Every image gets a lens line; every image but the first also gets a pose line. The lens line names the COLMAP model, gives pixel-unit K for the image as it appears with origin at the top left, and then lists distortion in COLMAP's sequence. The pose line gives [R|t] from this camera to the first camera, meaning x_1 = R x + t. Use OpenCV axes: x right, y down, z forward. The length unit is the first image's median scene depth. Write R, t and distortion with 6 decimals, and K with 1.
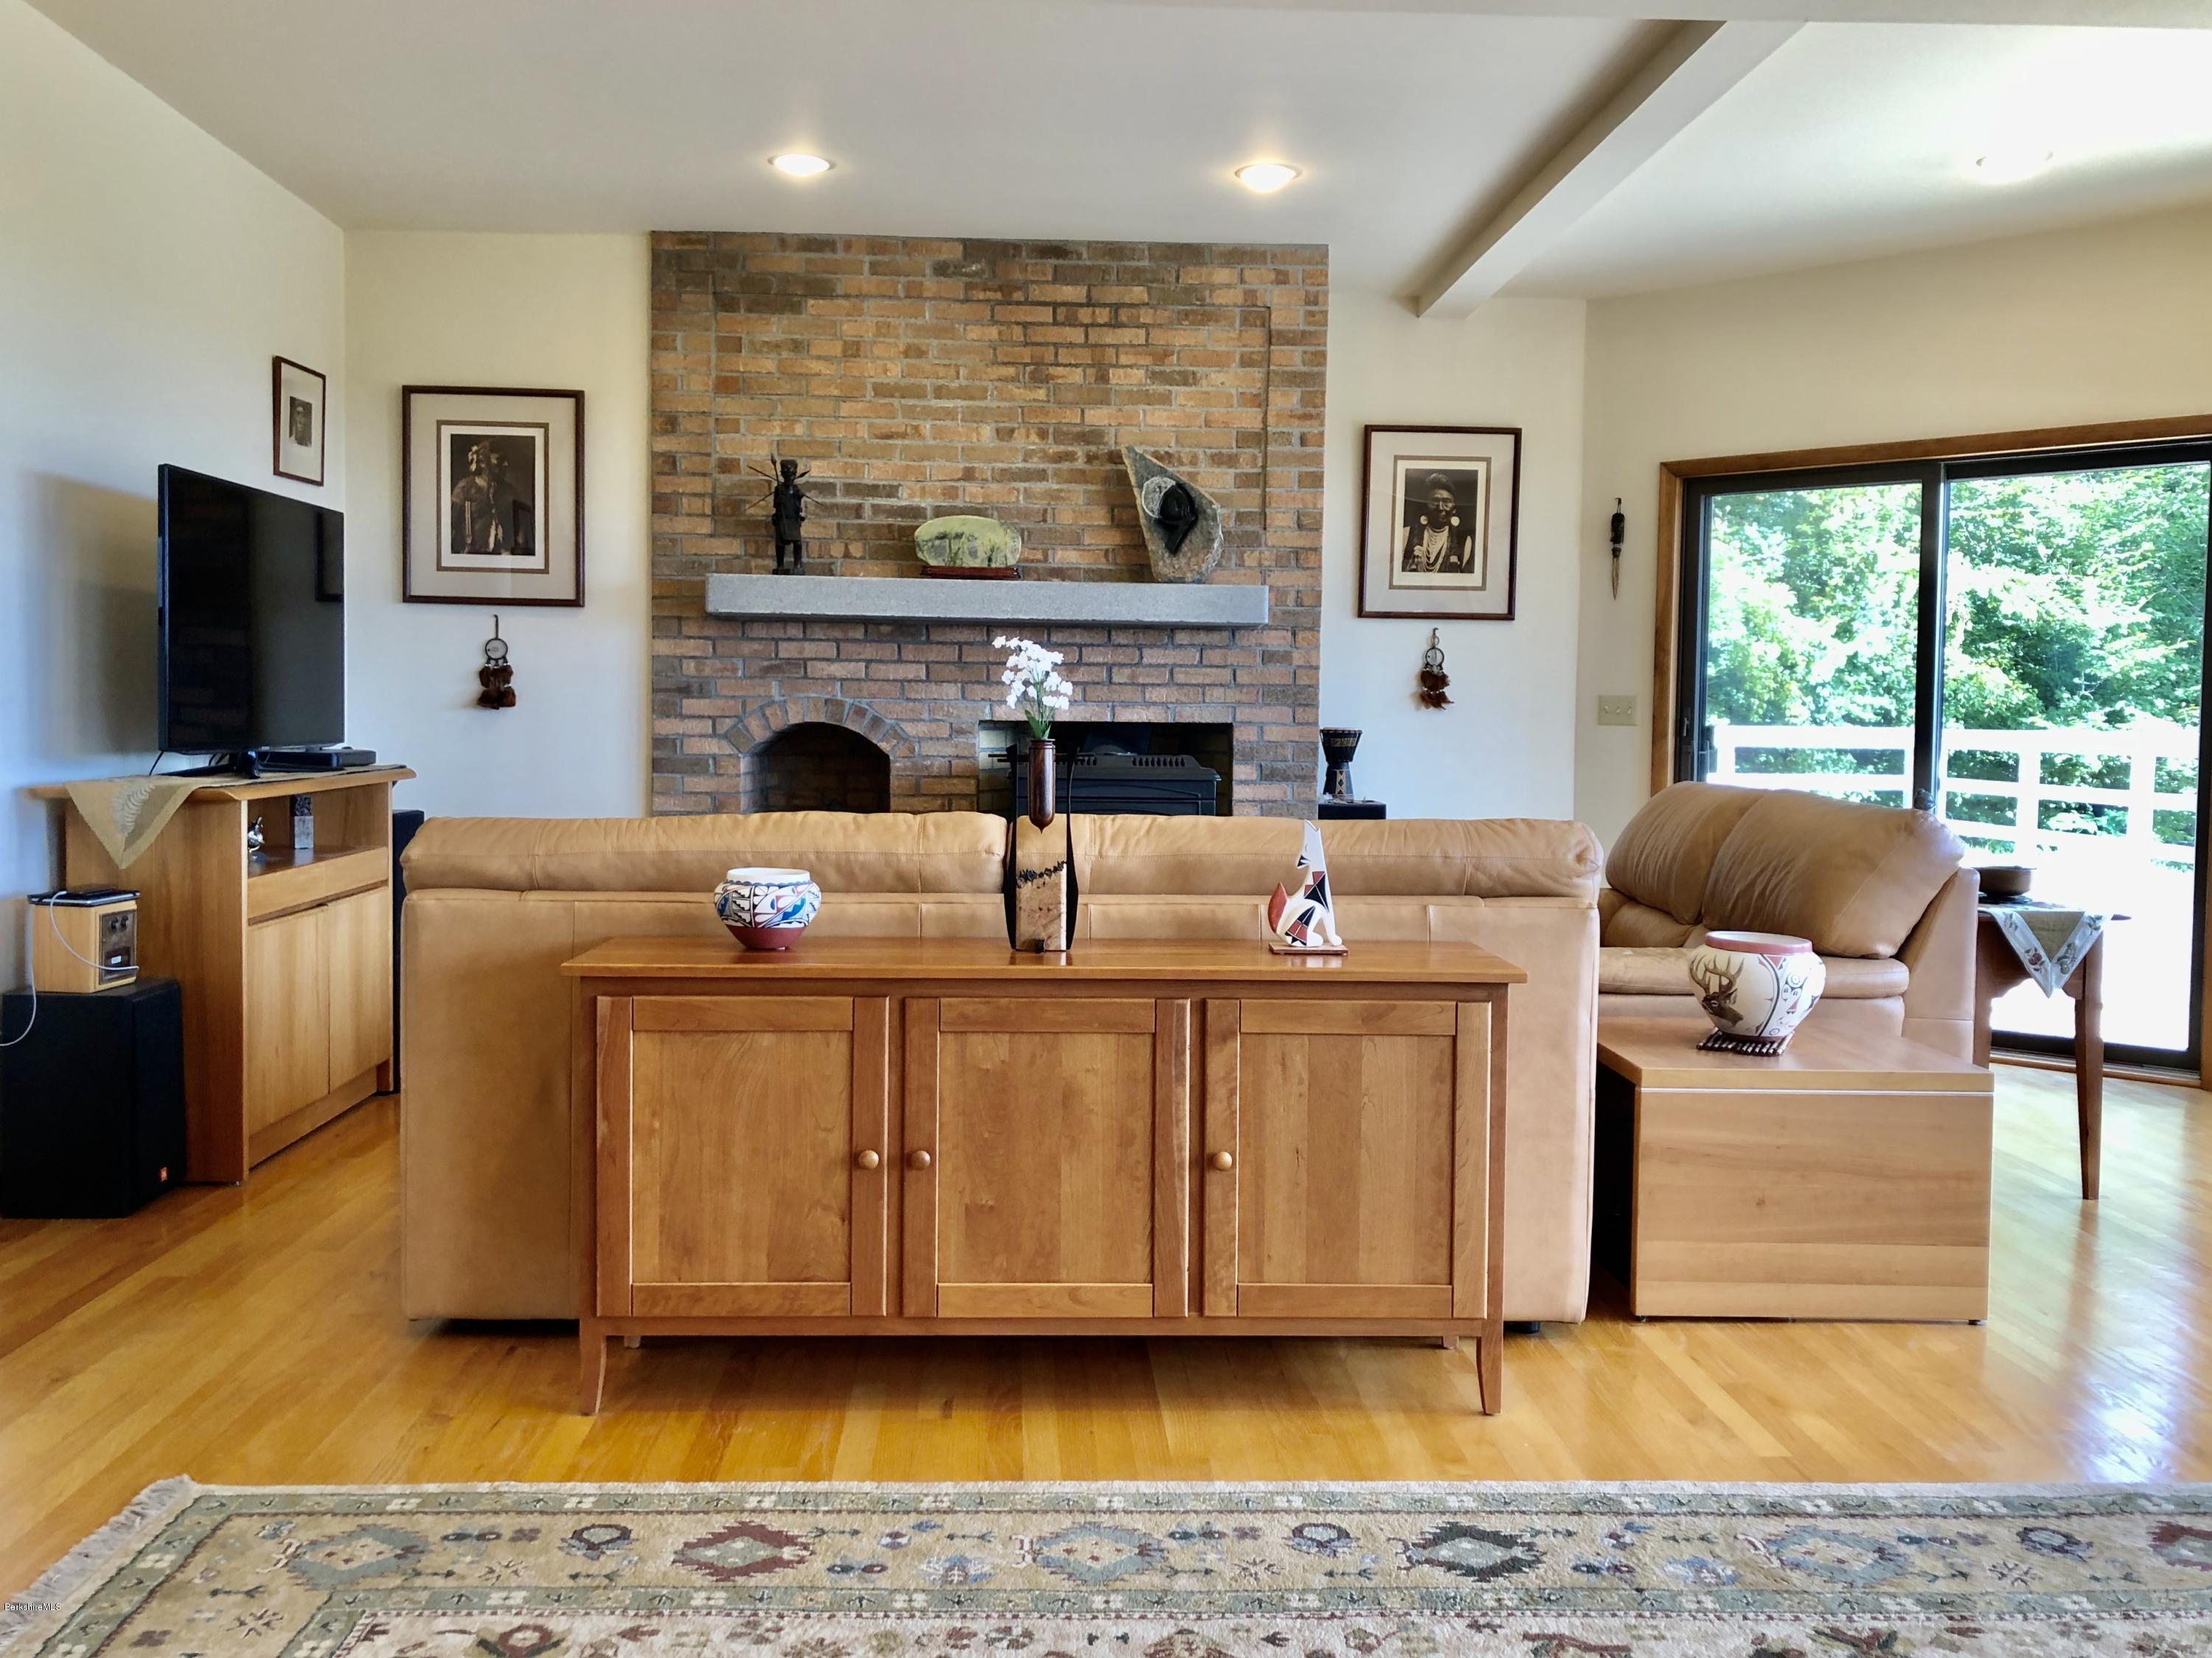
lens RADIAL K [[1936.2, 0, 1104.5], [0, 1936.2, 881.1], [0, 0, 1]] dist [0.010139, -0.010290]
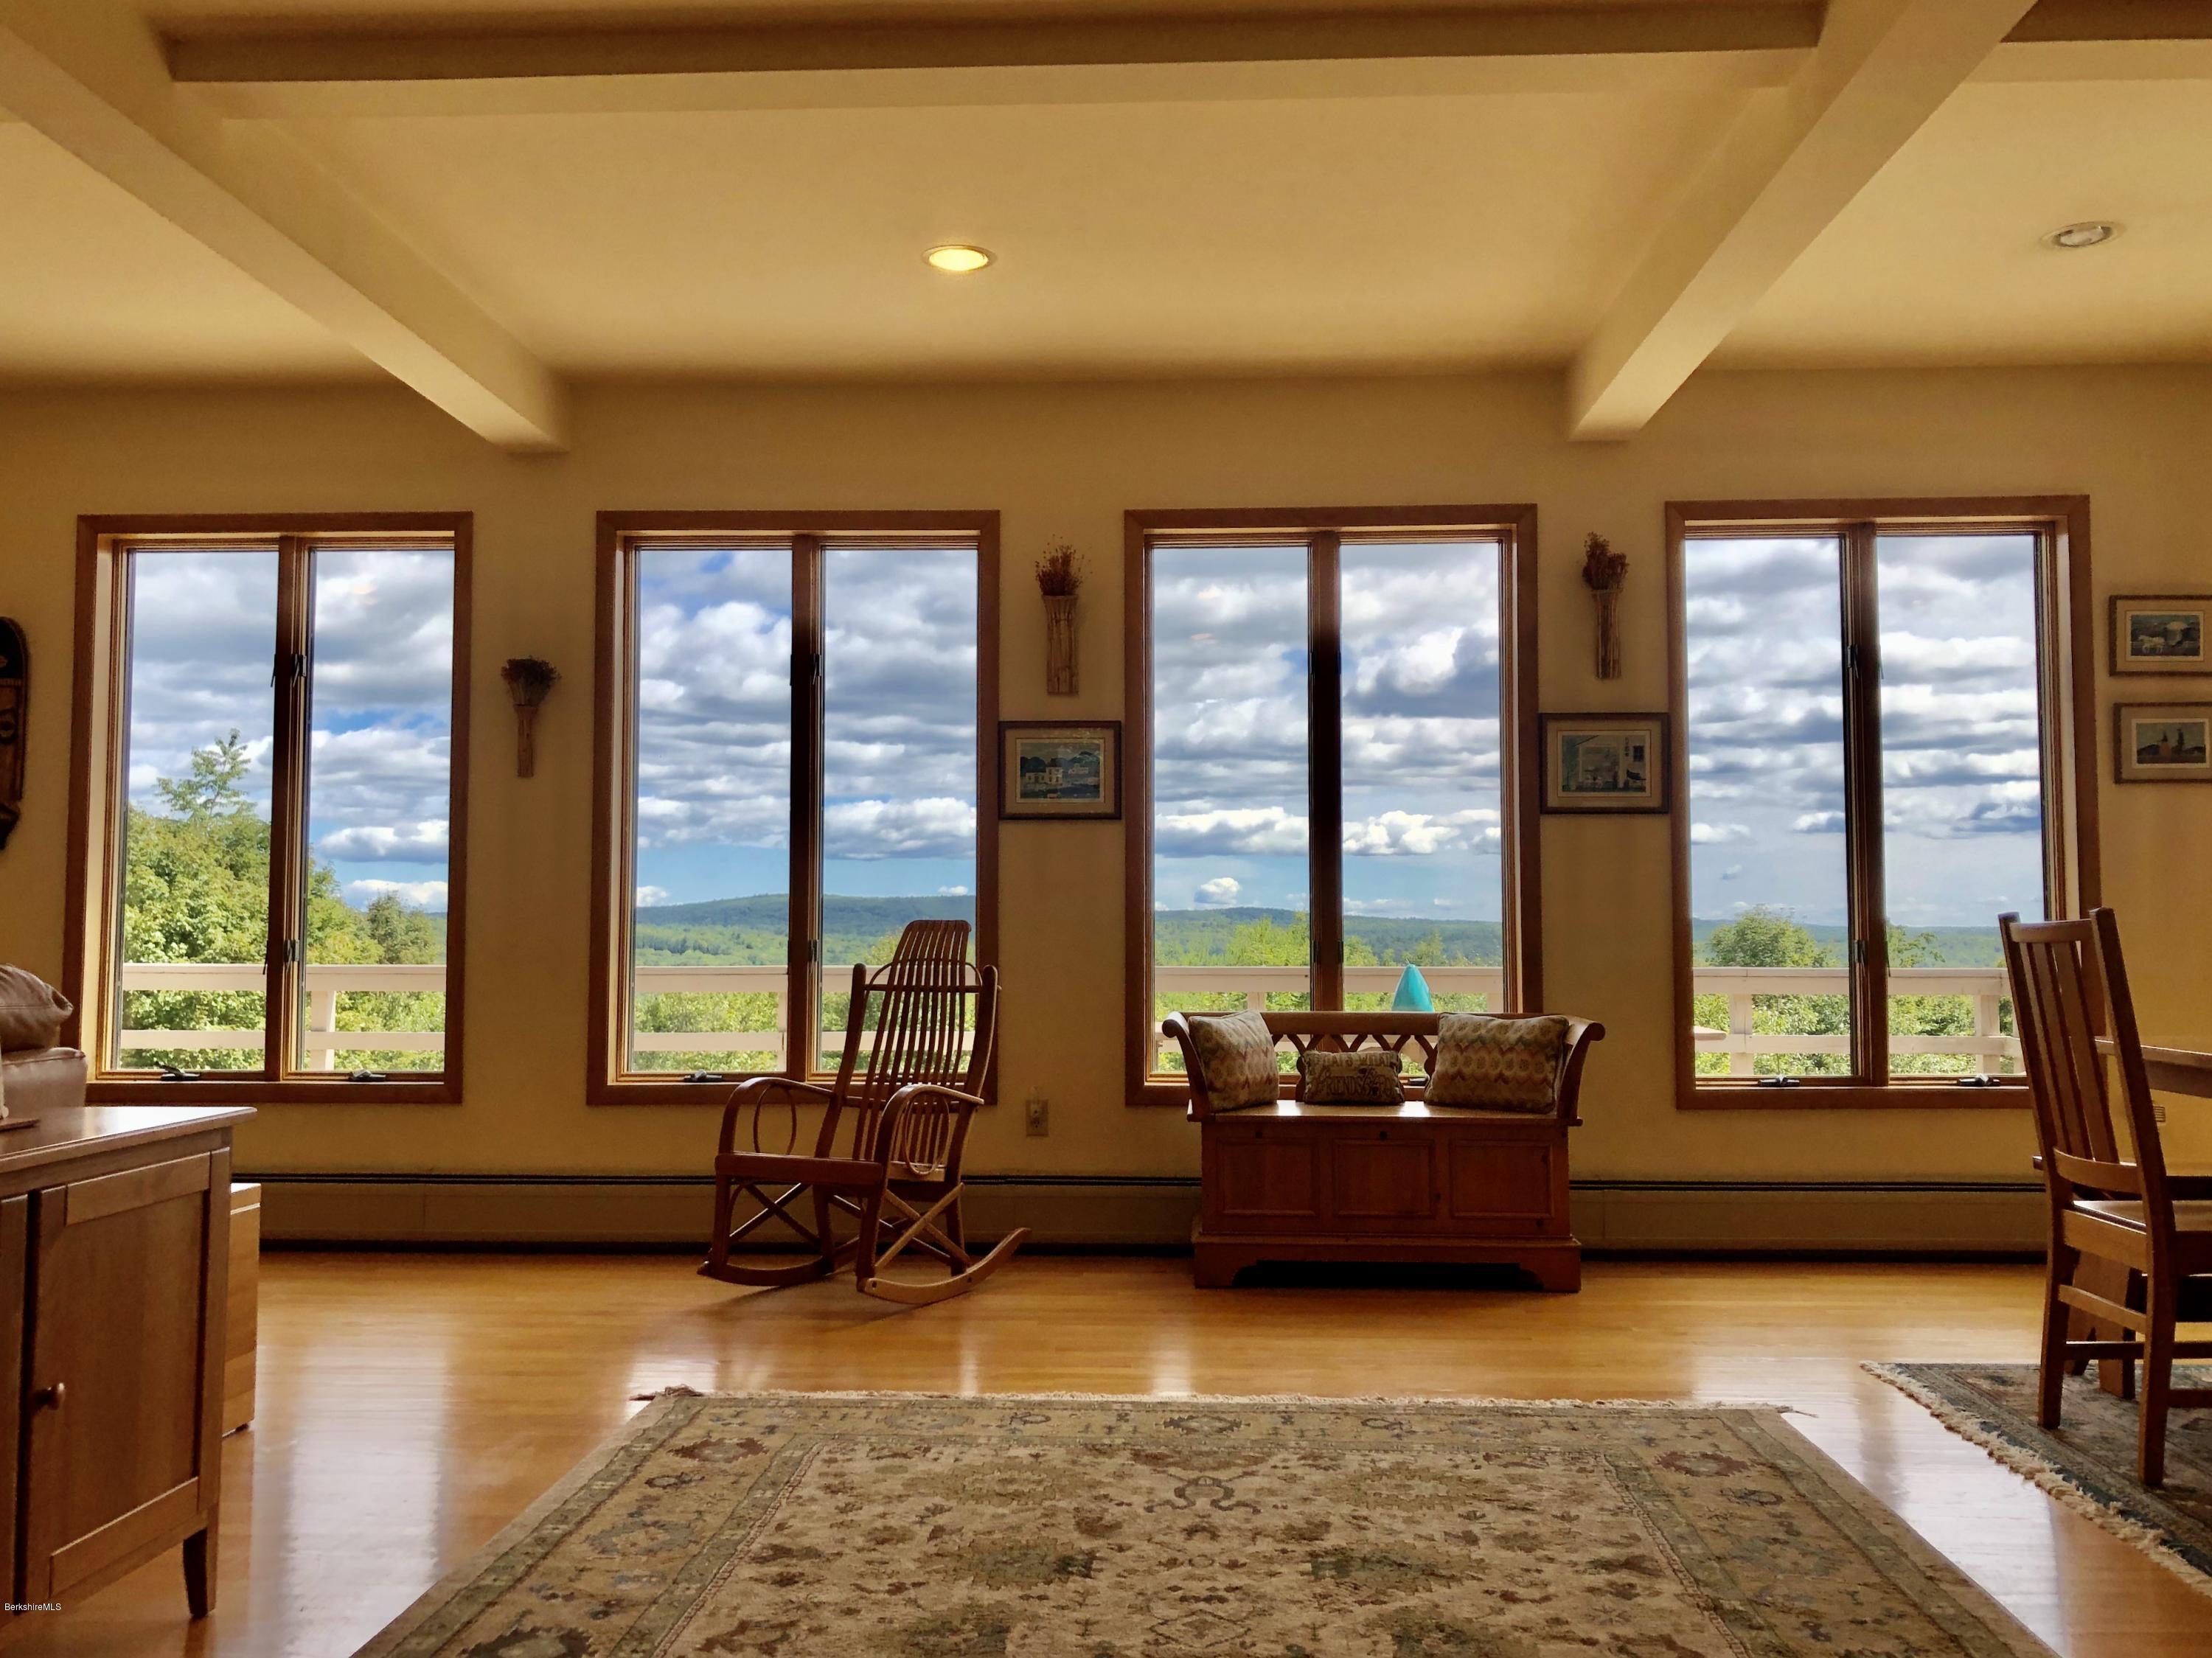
lens RADIAL K [[1935.8, 0, 1104.5], [0, 1935.8, 881.1], [0, 0, 1]] dist [0.010139, -0.010290]
pose [[0.075295, 0.013564, 0.997069, -0.337419], [0.091847, 0.995563, -0.020479, -0.003394], [-0.992922, 0.093120, 0.073715, 0.245378]]
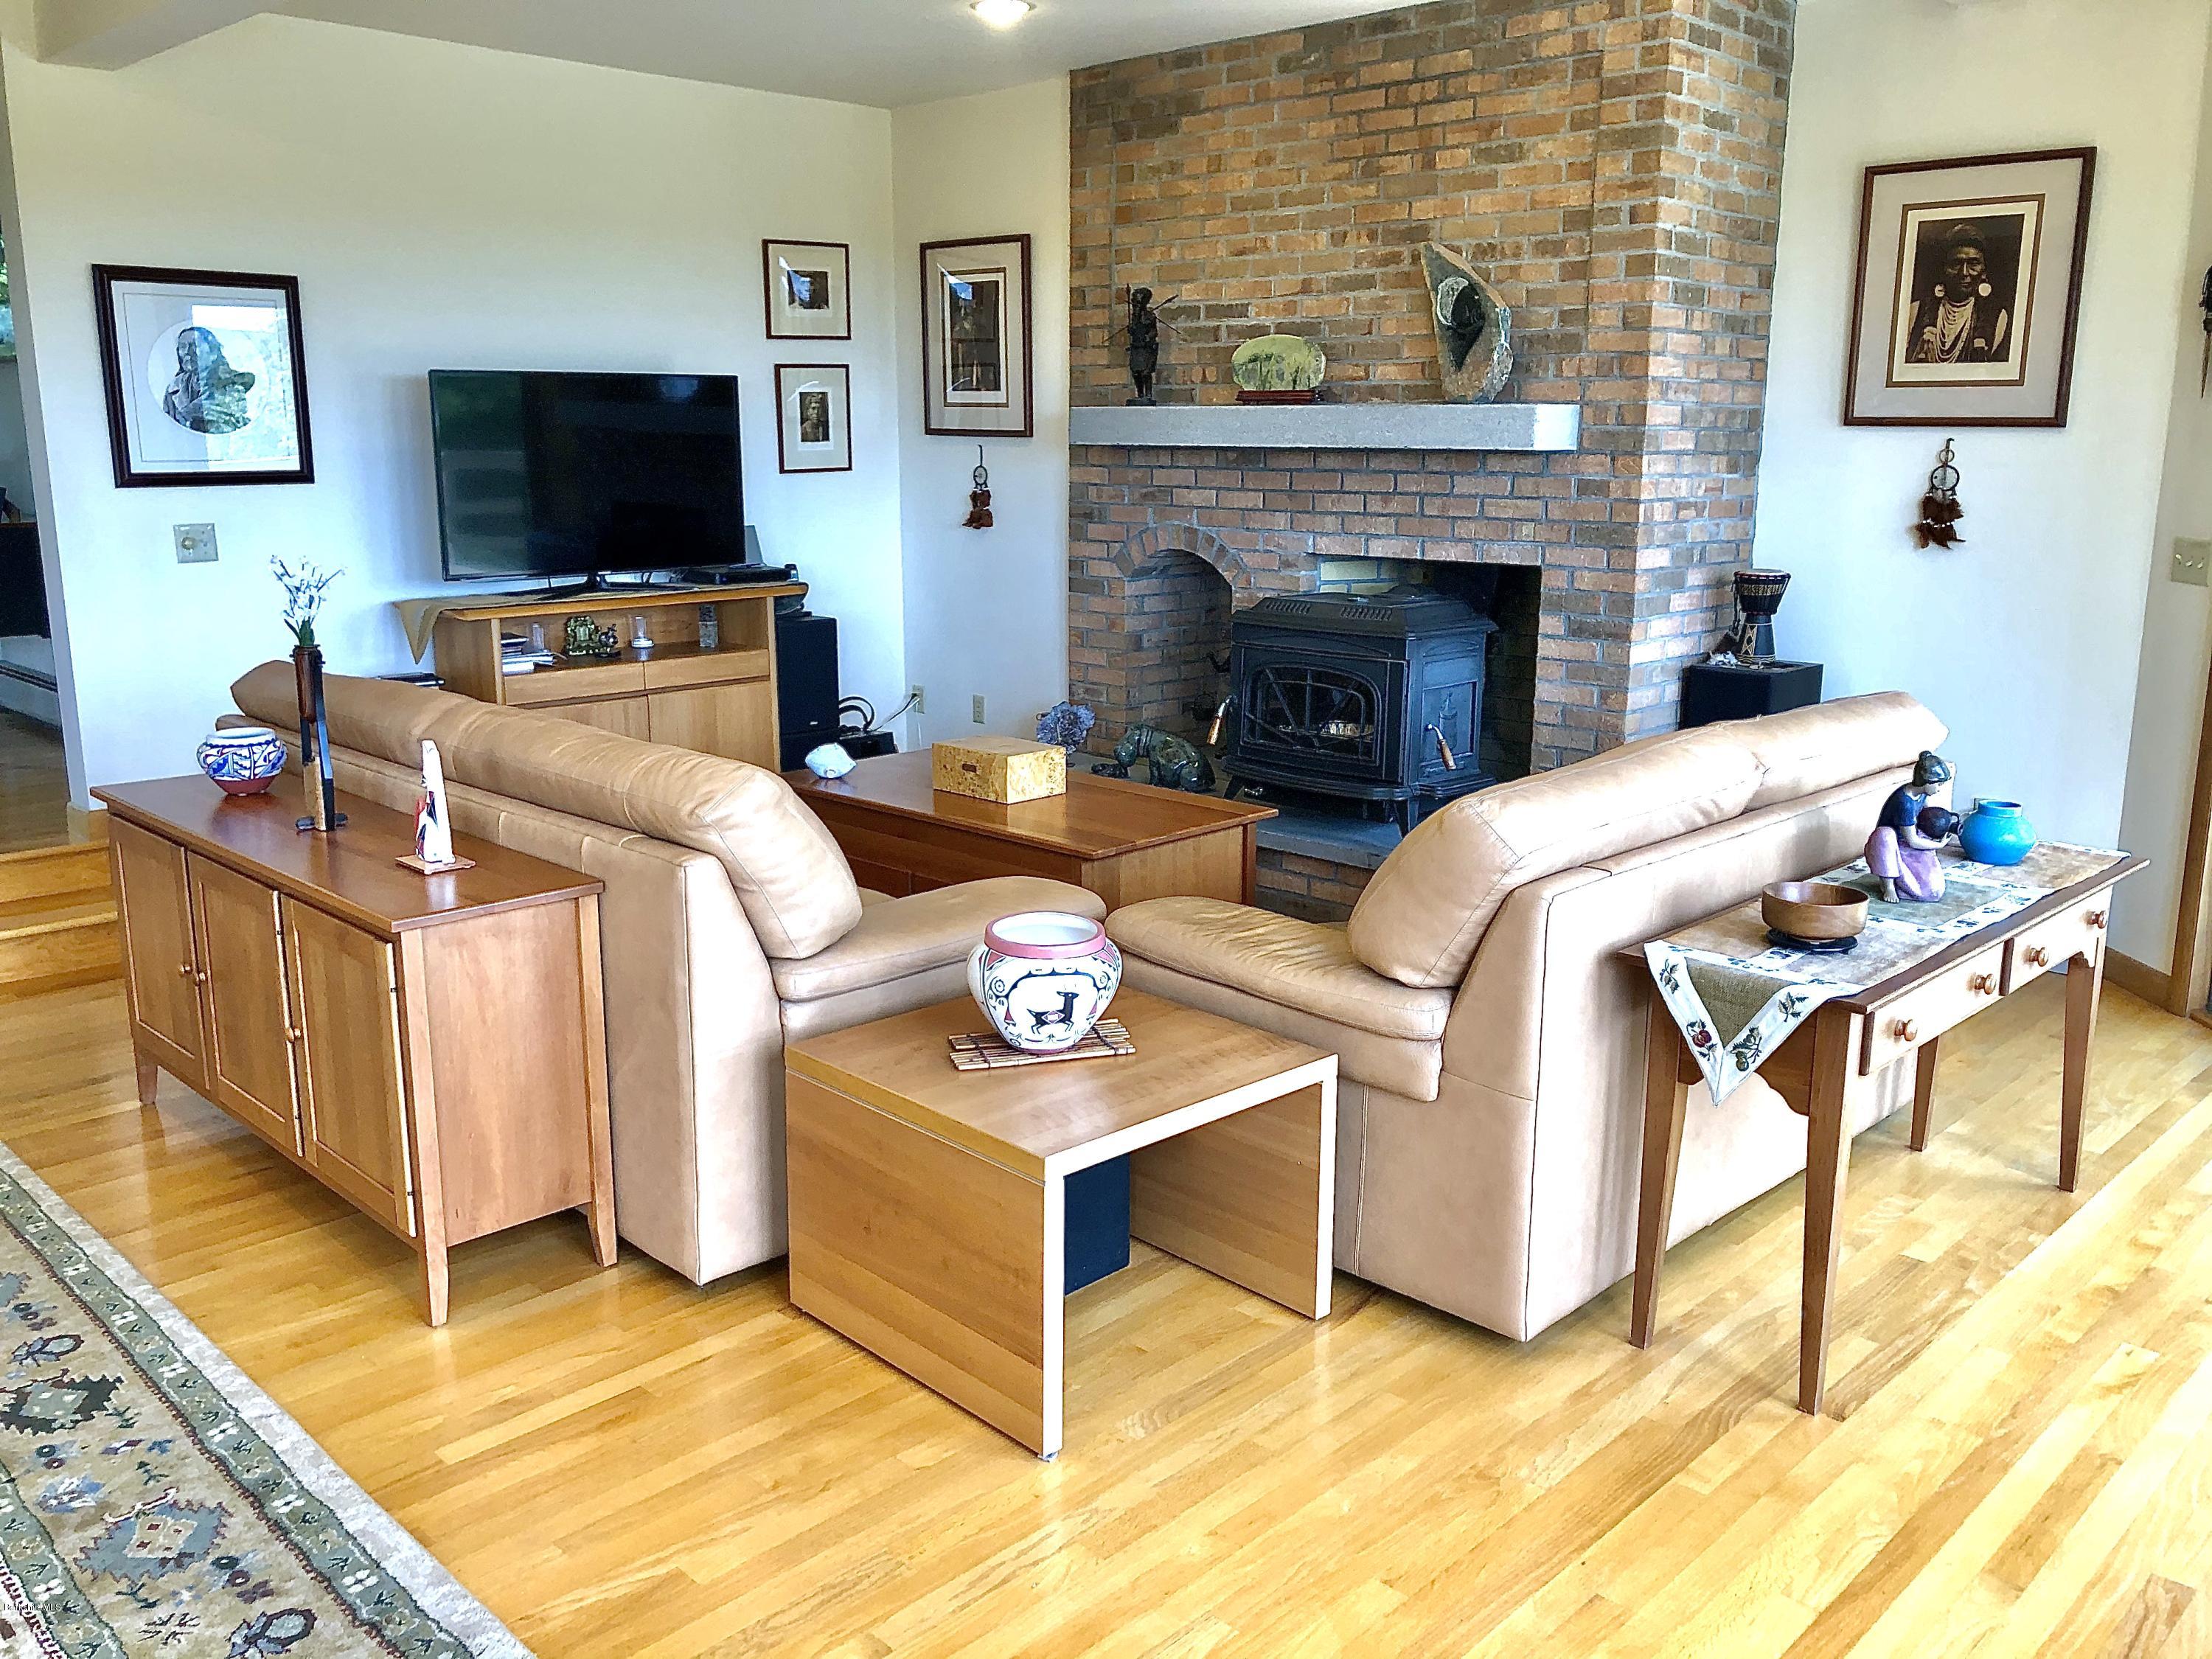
lens RADIAL K [[1891.3, 0, 1106.0], [0, 1891.3, 829.5], [0, 0, 1]] dist [-0.008683, 0.007442]
pose [[0.673991, 0.140749, -0.725208, 0.562750], [-0.059118, 0.988810, 0.136966, -0.070847], [0.736370, -0.049441, 0.674770, 0.302754]]
